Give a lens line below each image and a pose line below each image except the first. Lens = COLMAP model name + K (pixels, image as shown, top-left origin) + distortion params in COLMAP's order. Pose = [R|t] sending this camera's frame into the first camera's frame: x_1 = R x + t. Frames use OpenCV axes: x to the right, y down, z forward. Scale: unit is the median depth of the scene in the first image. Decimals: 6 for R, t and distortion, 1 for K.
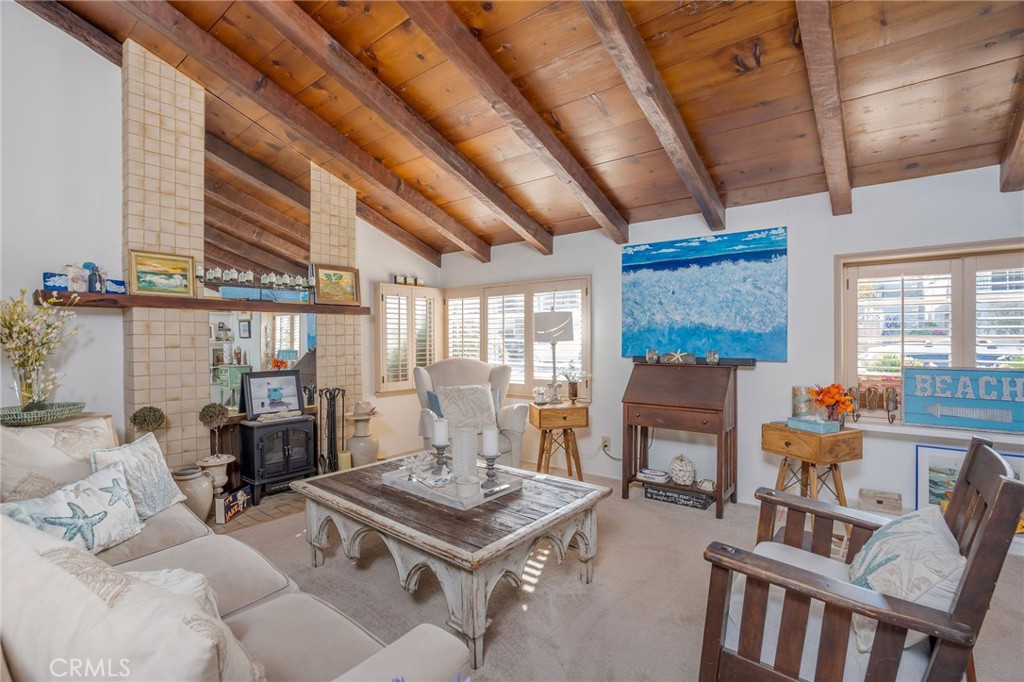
lens RADIAL K [[475.3, 0, 498.5], [0, 475.3, 338.6], [0, 0, 1]] dist [-0.042983, 0.015223]
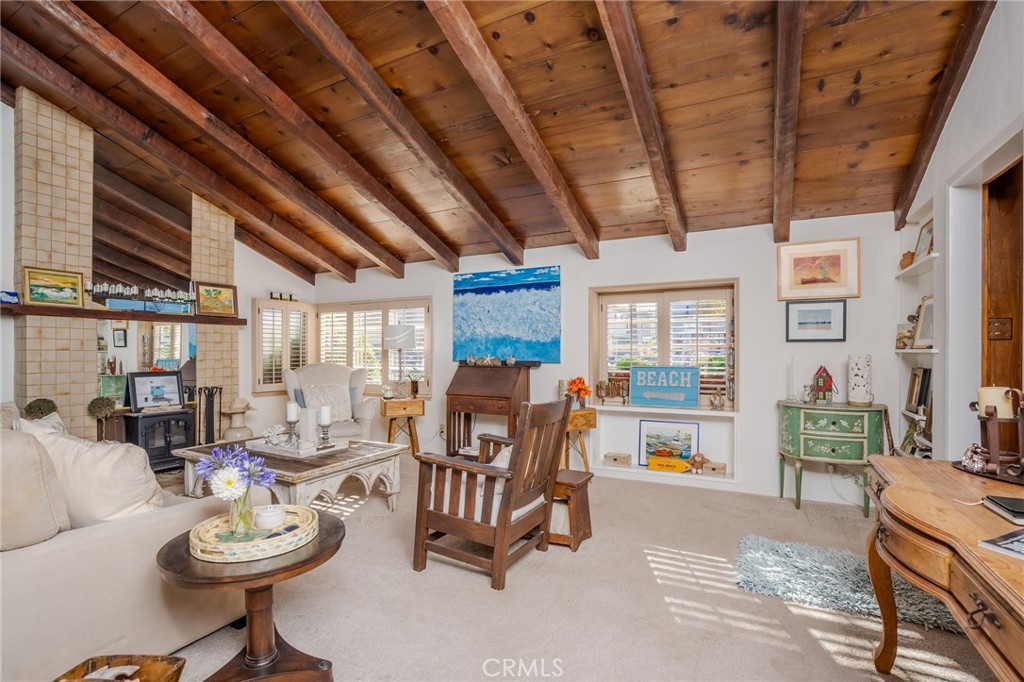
lens RADIAL K [[475.3, 0, 487.2], [0, 475.3, 350.8], [0, 0, 1]] dist [-0.042983, 0.015223]
pose [[0.983785, 0.006049, 0.179251, 0.139801], [-0.005353, 0.999976, -0.004367, 0.019316], [-0.179273, 0.003337, 0.983794, -0.327266]]
